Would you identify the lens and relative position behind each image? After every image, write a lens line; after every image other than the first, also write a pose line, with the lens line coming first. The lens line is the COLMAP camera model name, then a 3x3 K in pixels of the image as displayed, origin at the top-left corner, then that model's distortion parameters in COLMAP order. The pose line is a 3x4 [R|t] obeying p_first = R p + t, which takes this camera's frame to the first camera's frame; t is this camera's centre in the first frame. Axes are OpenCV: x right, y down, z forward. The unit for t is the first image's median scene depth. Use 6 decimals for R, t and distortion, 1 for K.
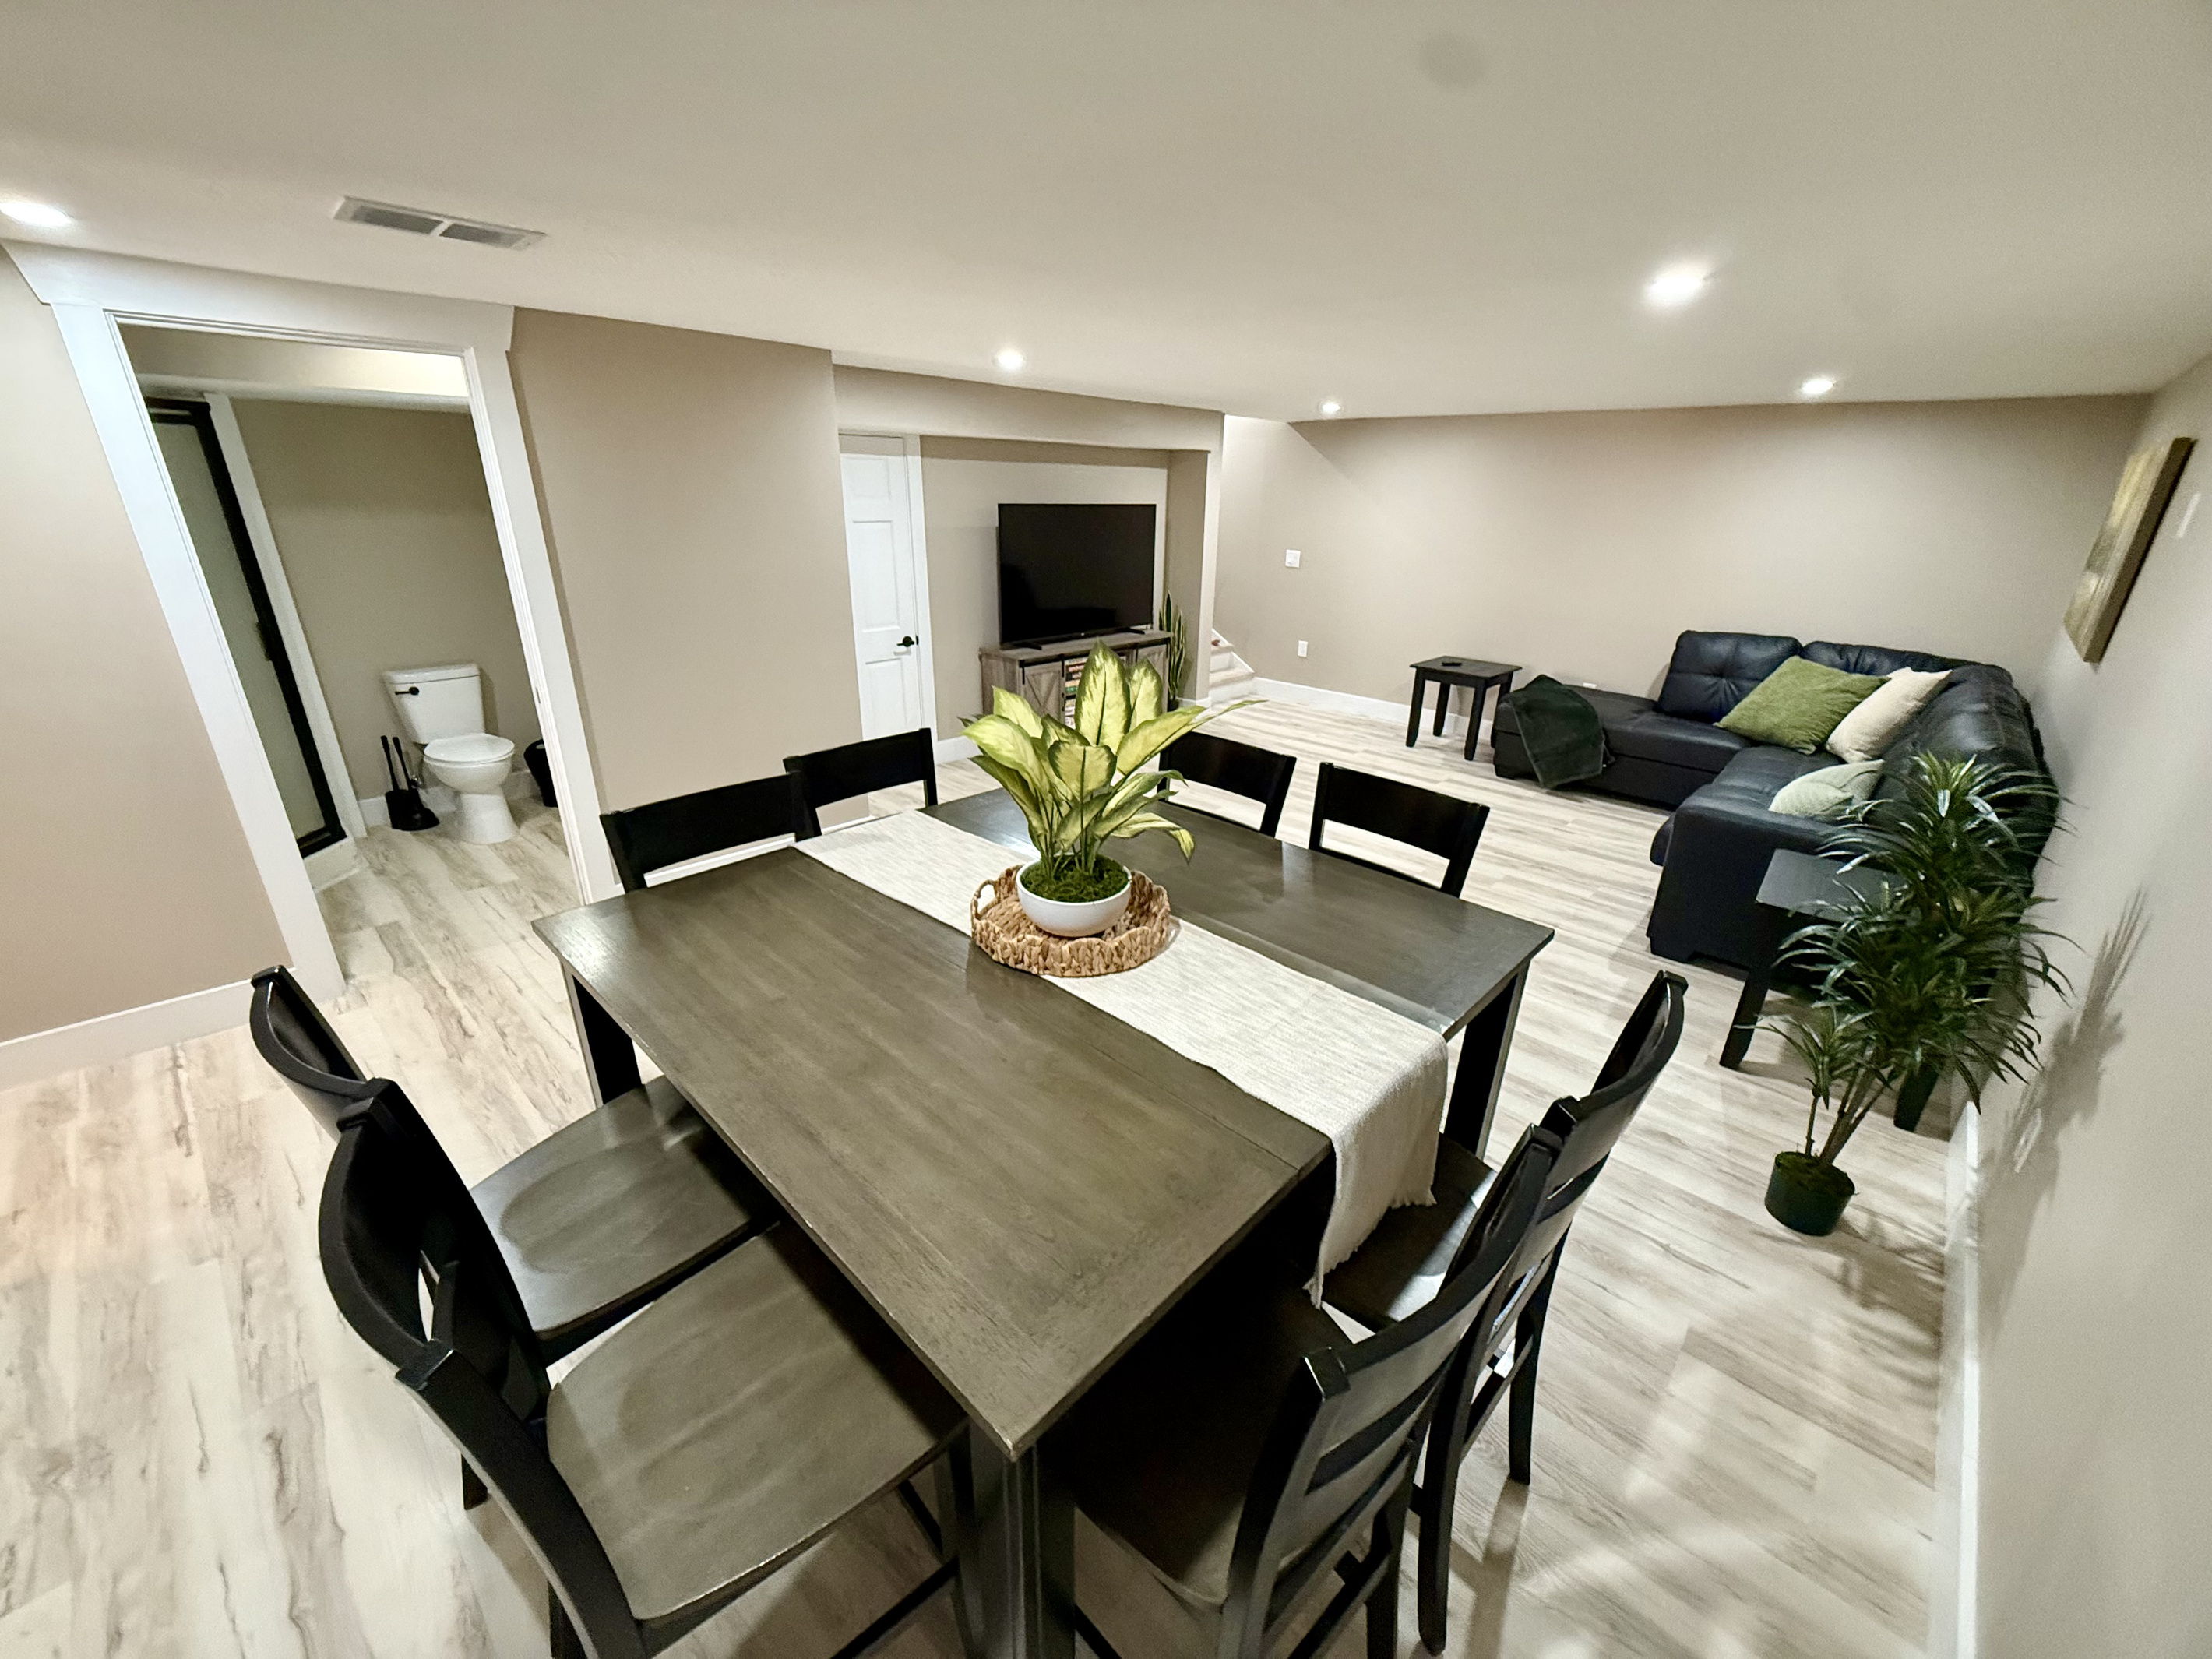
lens RADIAL K [[860.7, 0, 1106.0], [0, 860.7, 829.5], [0, 0, 1]] dist [-0.002858, 0.000063]
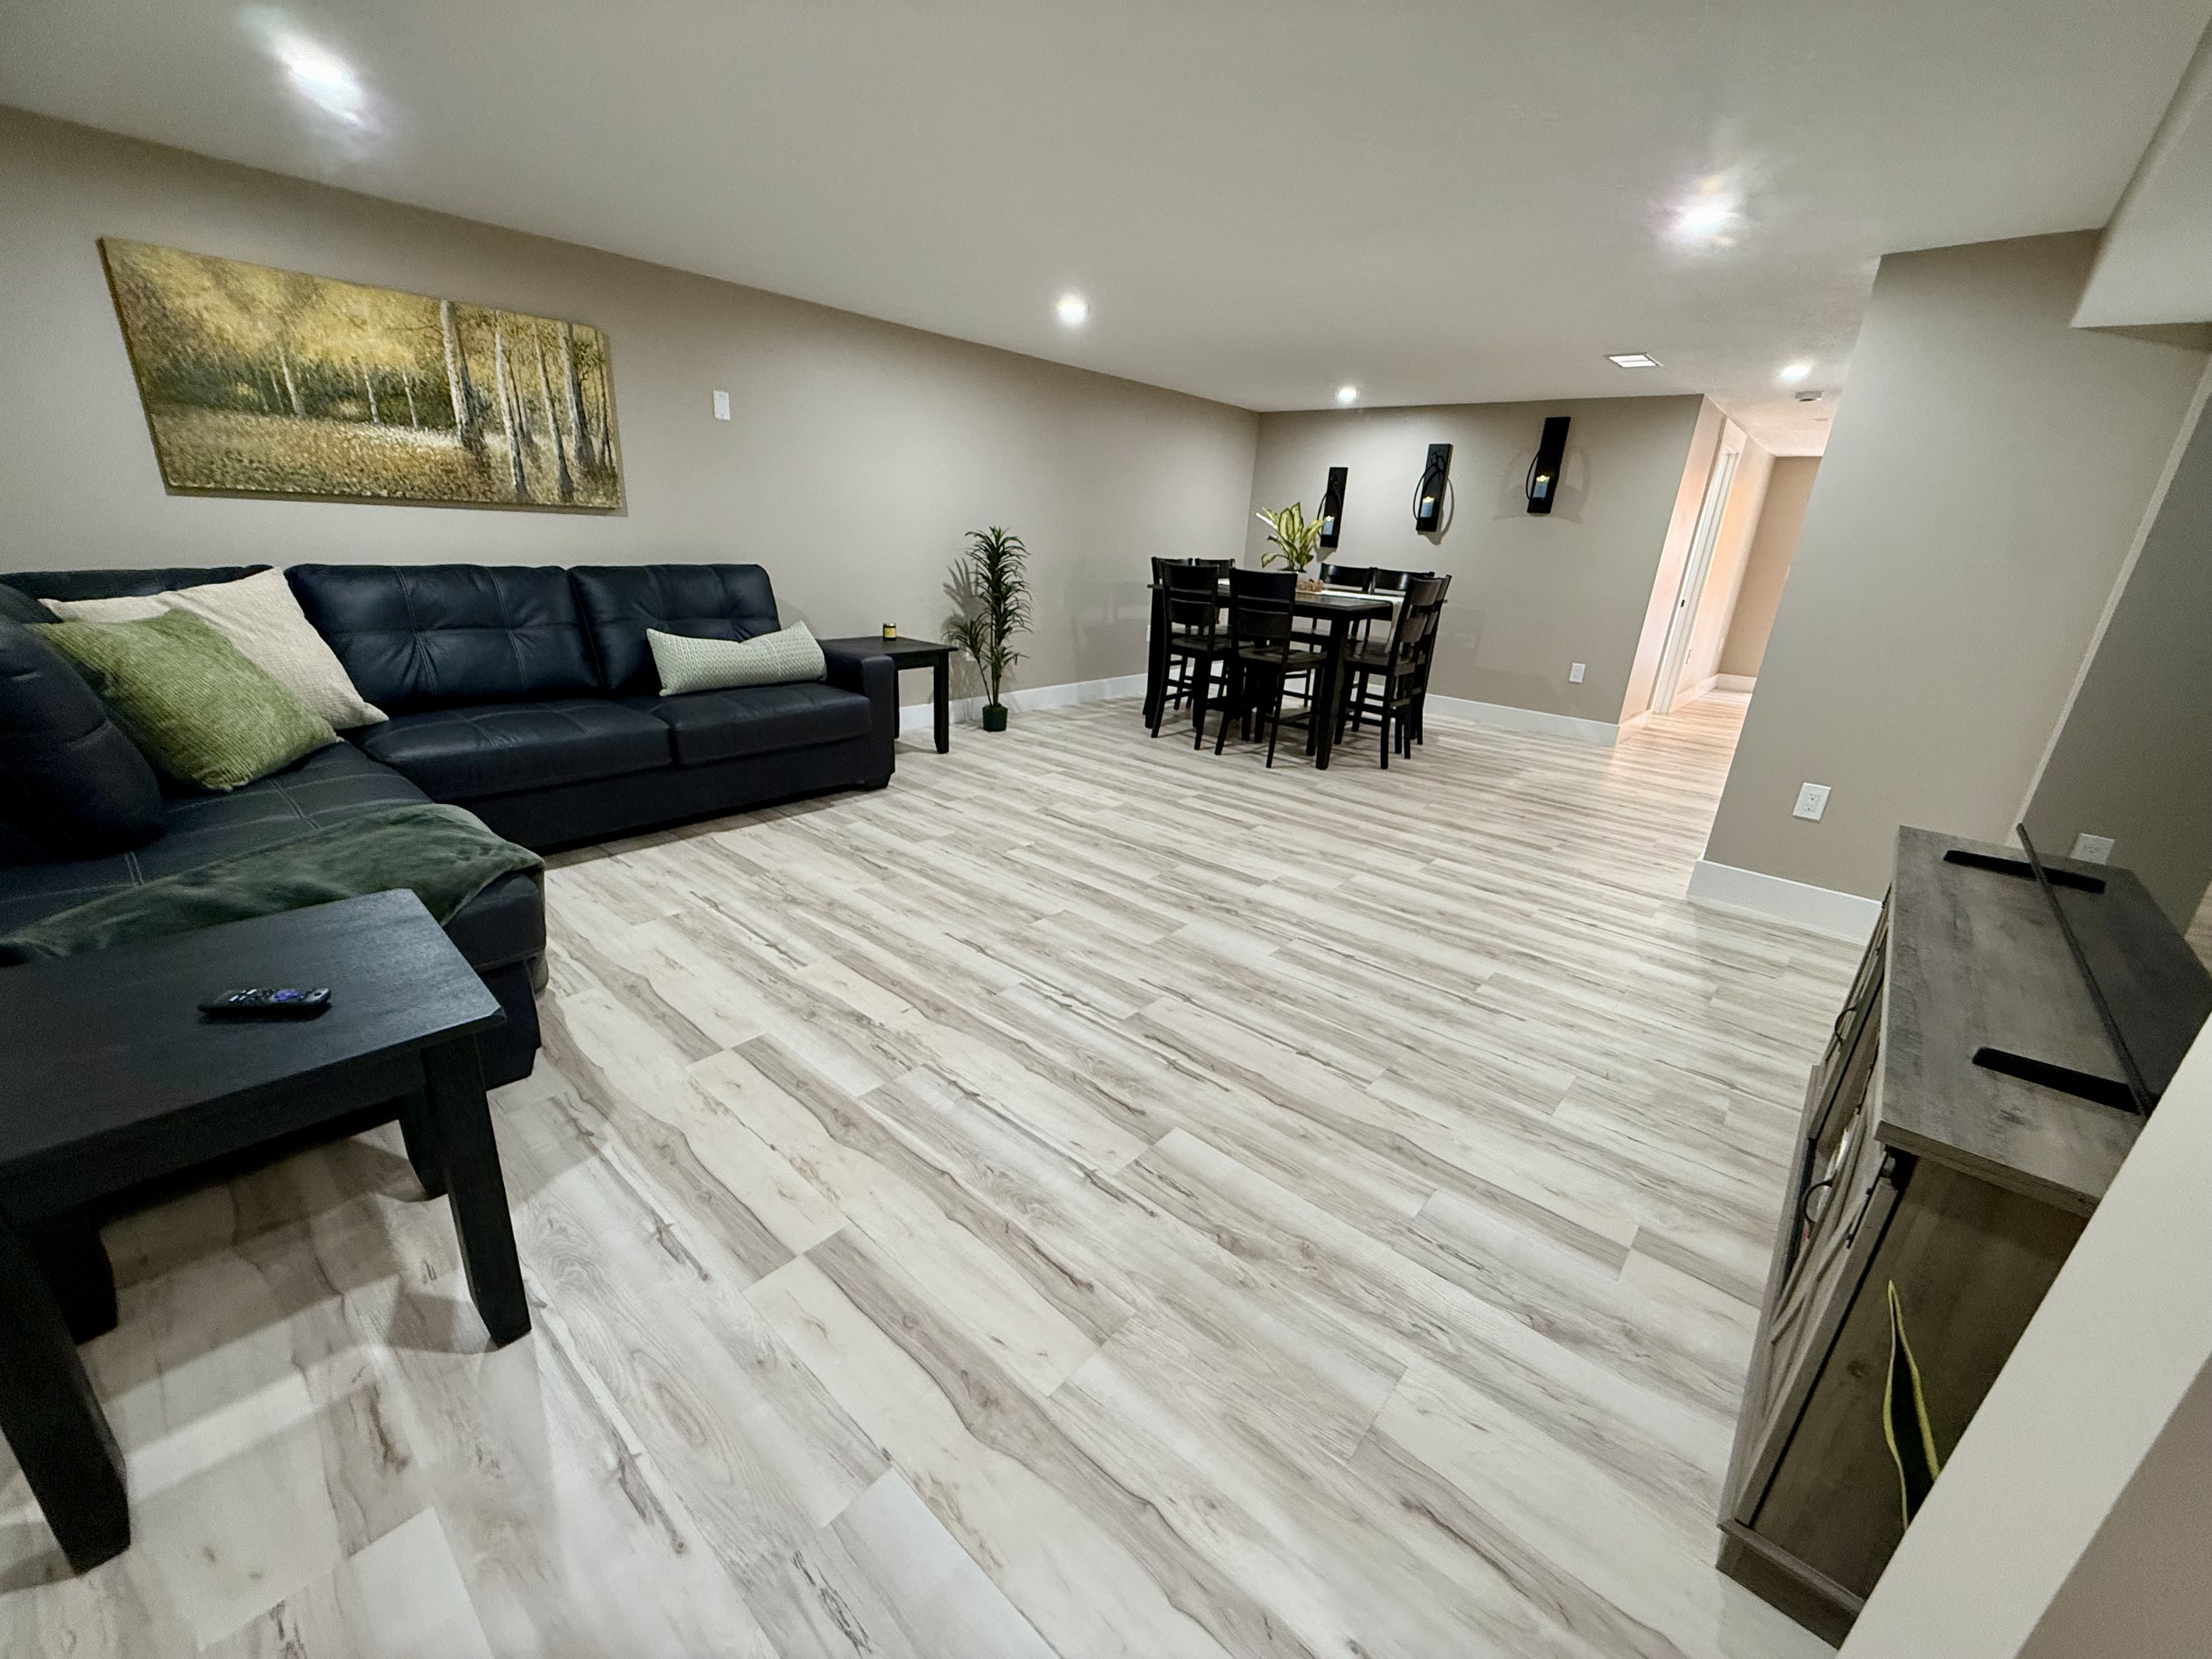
lens RADIAL K [[860.7, 0, 1106.0], [0, 860.7, 829.5], [0, 0, 1]] dist [-0.002858, 0.000063]
pose [[-0.995344, -0.054374, -0.079579, 0.208389], [-0.093028, 0.757900, 0.645703, -0.323362], [0.025203, 0.650100, -0.759430, 1.001785]]
